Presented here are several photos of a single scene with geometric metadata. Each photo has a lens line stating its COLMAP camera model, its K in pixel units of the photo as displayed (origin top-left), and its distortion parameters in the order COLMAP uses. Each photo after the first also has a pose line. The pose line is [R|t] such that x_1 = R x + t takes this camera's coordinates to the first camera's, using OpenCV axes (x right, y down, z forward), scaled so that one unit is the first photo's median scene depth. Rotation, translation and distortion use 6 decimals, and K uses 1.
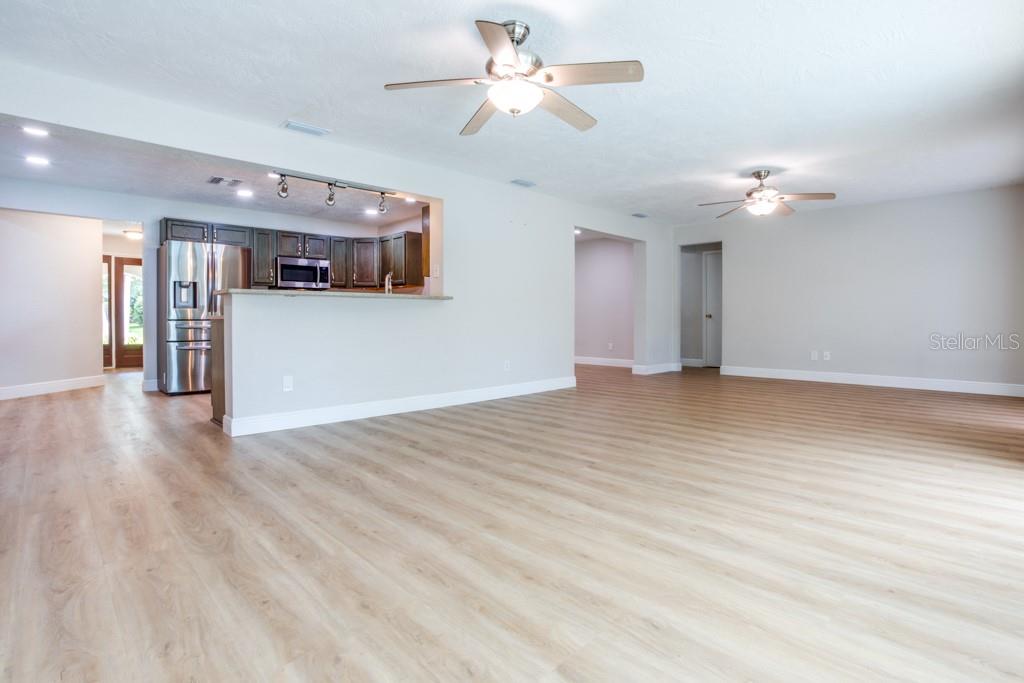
lens RADIAL K [[507.6, 0, 515.8], [0, 507.6, 337.0], [0, 0, 1]] dist [-0.065221, 0.017562]
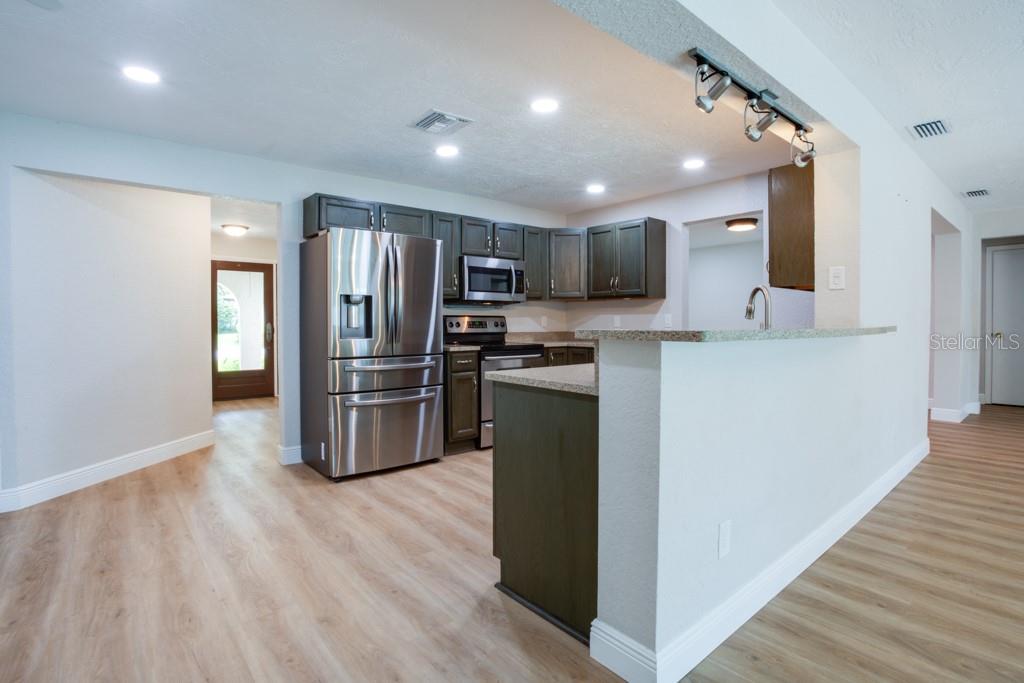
lens RADIAL K [[517.3, 0, 508.6], [0, 517.3, 348.9], [0, 0, 1]] dist [-0.046121, 0.001346]
pose [[0.996013, 0.003825, -0.089121, -0.359074], [-0.002246, 0.999839, 0.017807, -0.048745], [0.089175, -0.017536, 0.995862, 0.321017]]
